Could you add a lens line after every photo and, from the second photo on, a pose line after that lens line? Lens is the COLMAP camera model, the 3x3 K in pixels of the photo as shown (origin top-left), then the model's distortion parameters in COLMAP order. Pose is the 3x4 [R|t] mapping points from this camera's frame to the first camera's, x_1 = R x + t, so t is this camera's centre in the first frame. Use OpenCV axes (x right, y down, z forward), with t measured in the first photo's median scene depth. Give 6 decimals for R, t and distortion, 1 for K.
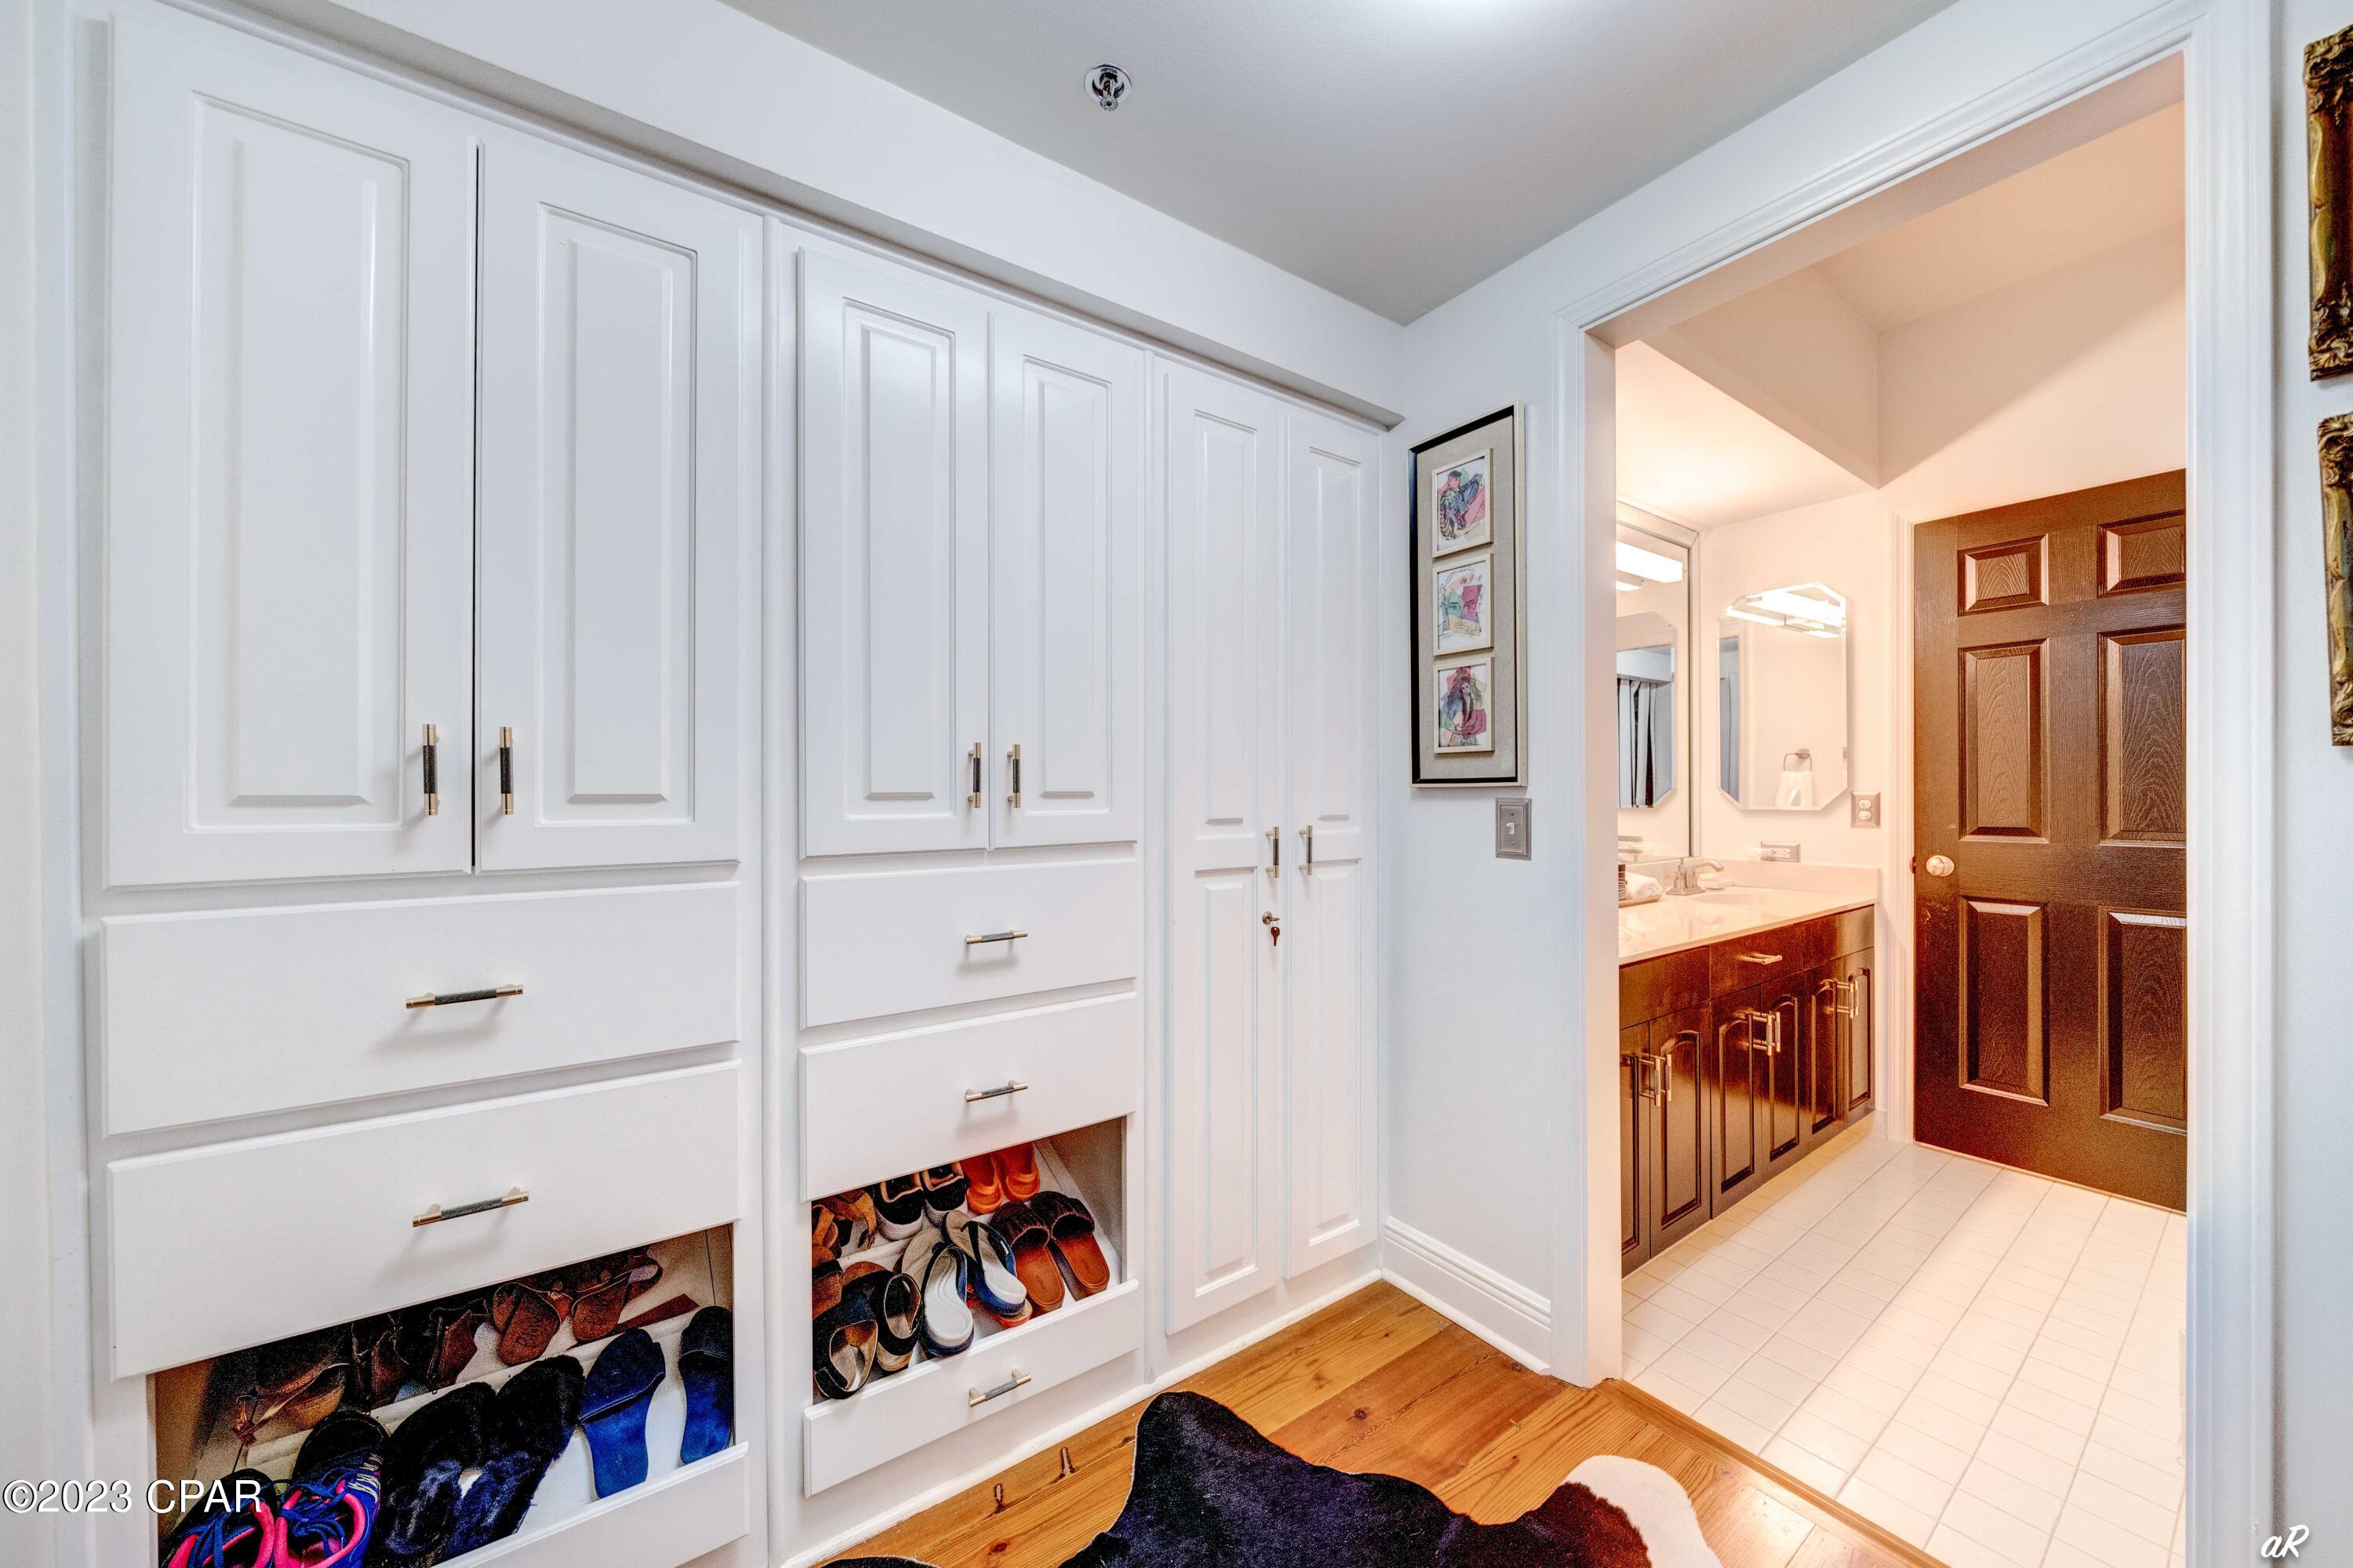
lens RADIAL K [[808.4, 0, 1155.6], [0, 808.4, 792.9], [0, 0, 1]] dist [-0.007262, -0.000157]
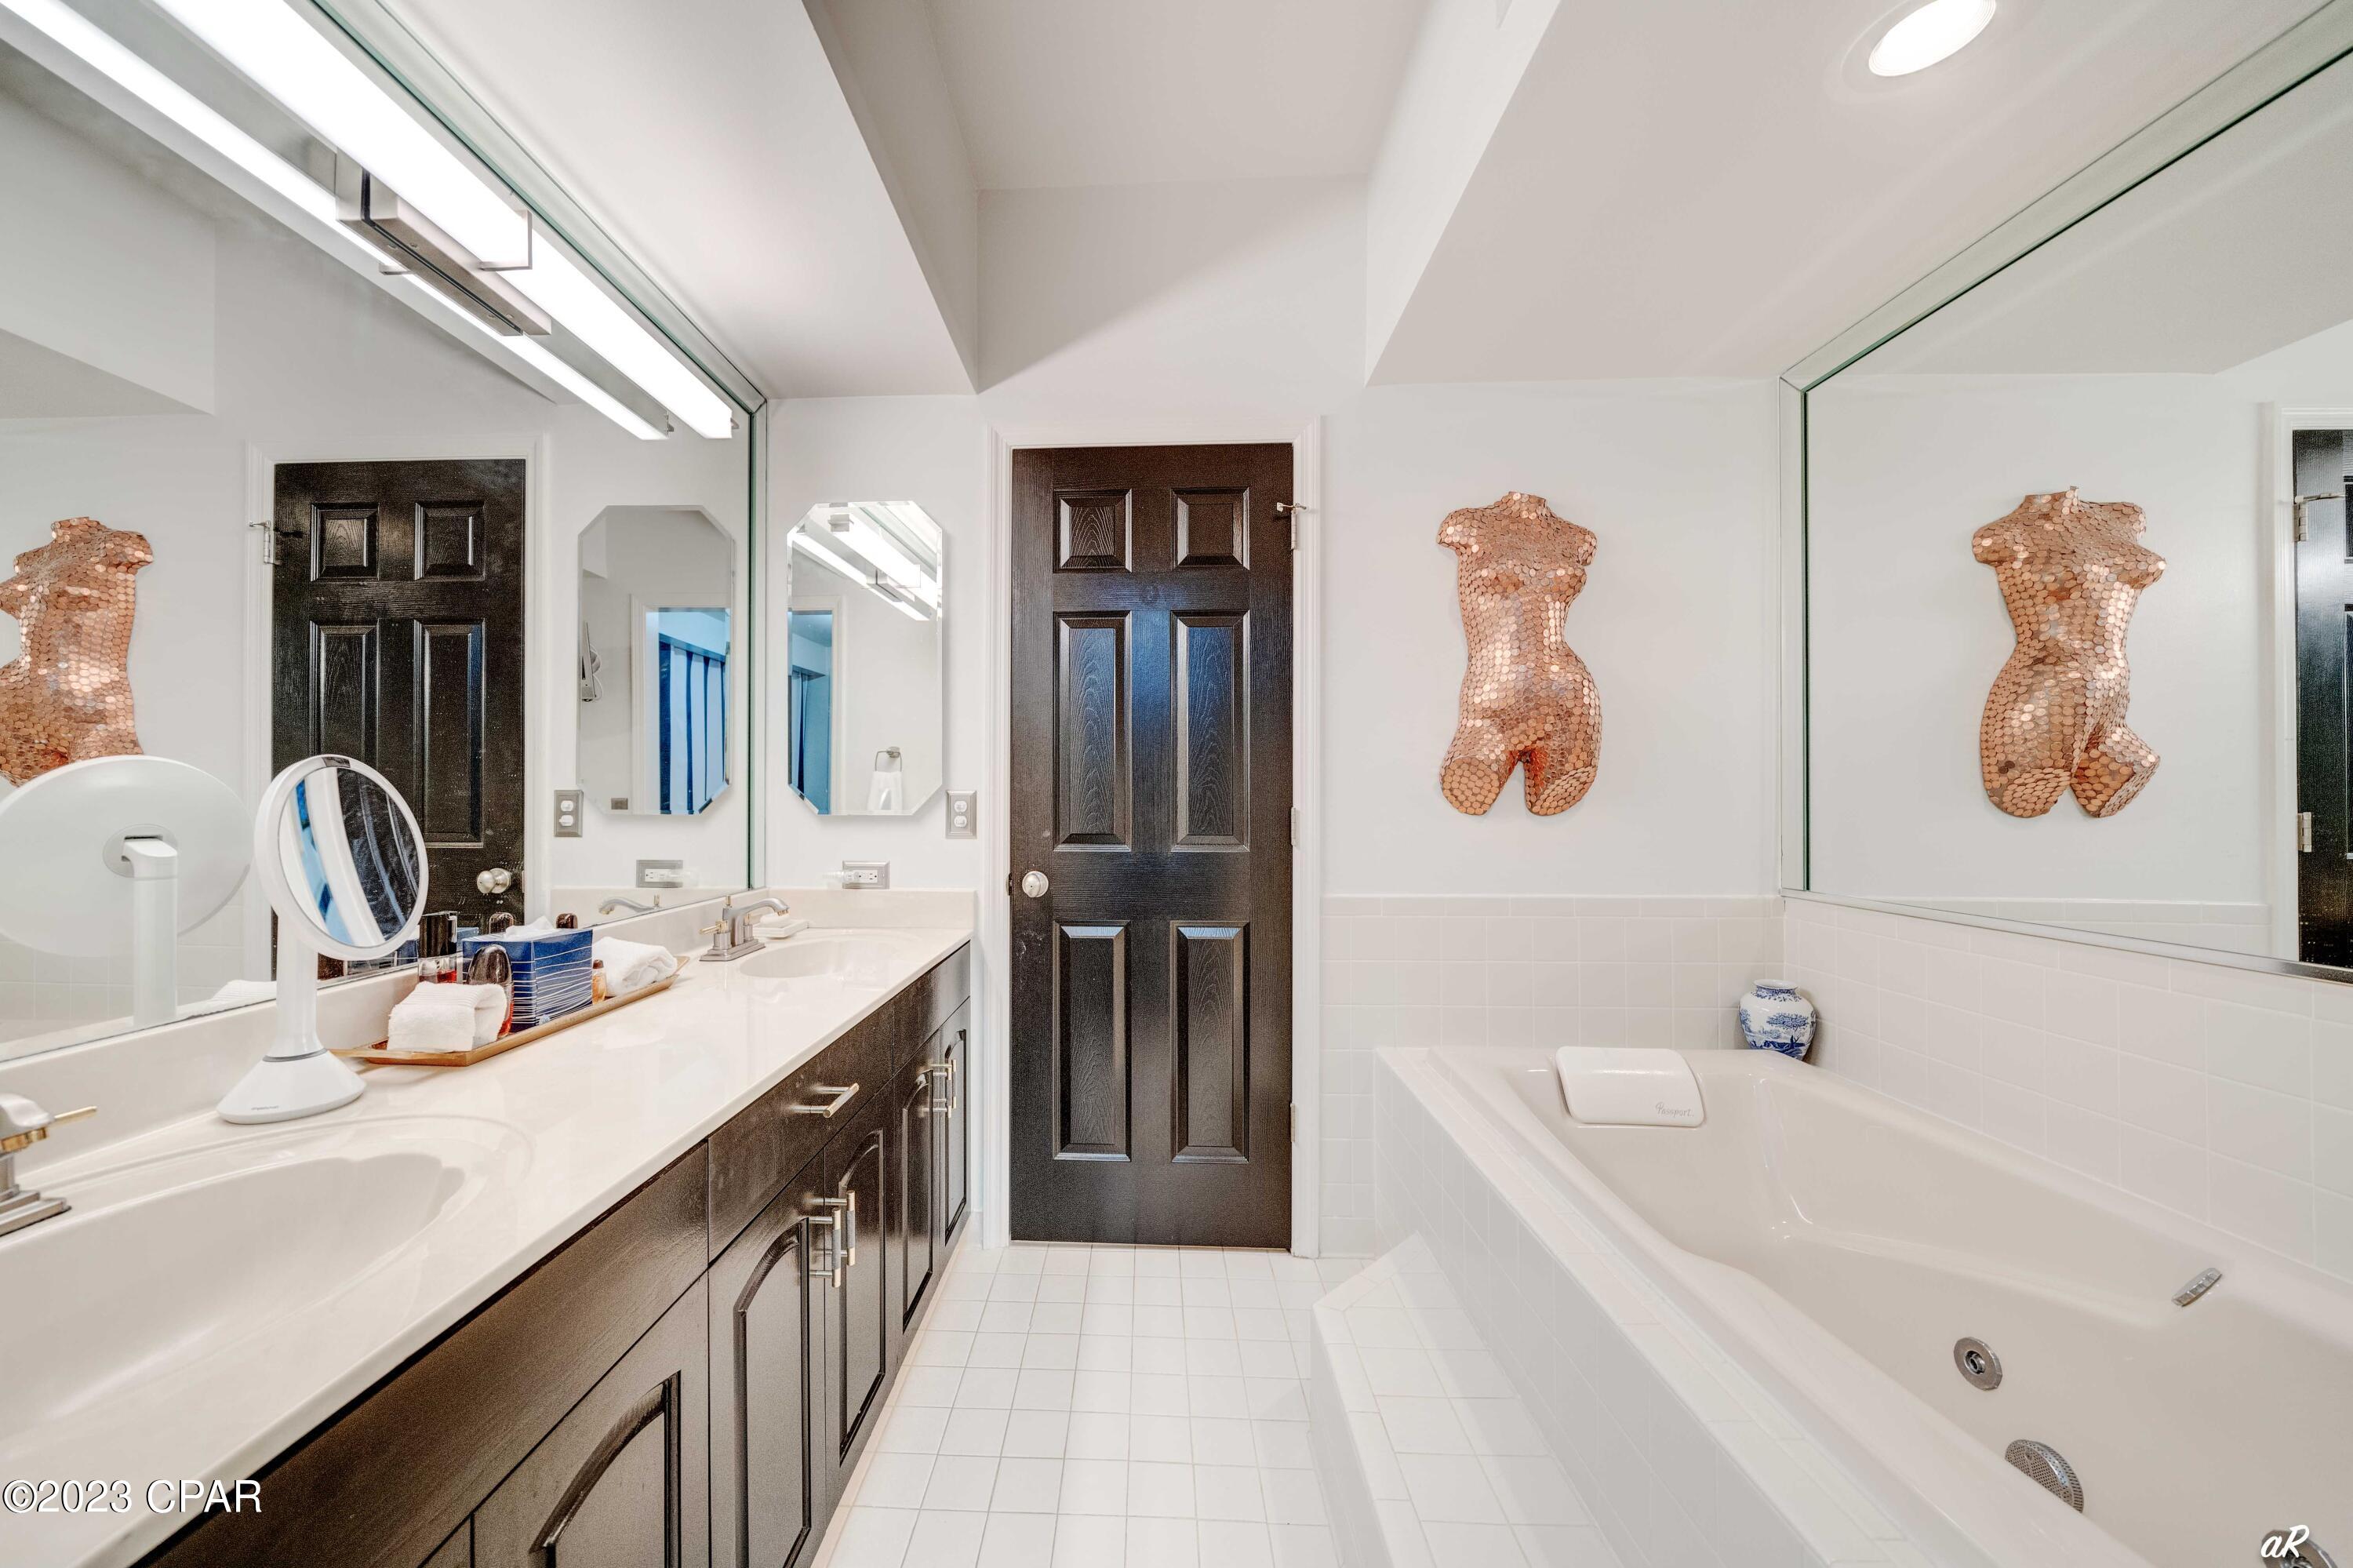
lens RADIAL K [[808.4, 0, 1158.7], [0, 808.4, 791.8], [0, 0, 1]] dist [-0.007262, -0.000157]
pose [[0.545947, 0.011473, 0.837741, 0.375128], [-0.002633, 0.999925, -0.011978, 0.009192], [-0.837815, 0.004333, 0.545937, 0.462643]]
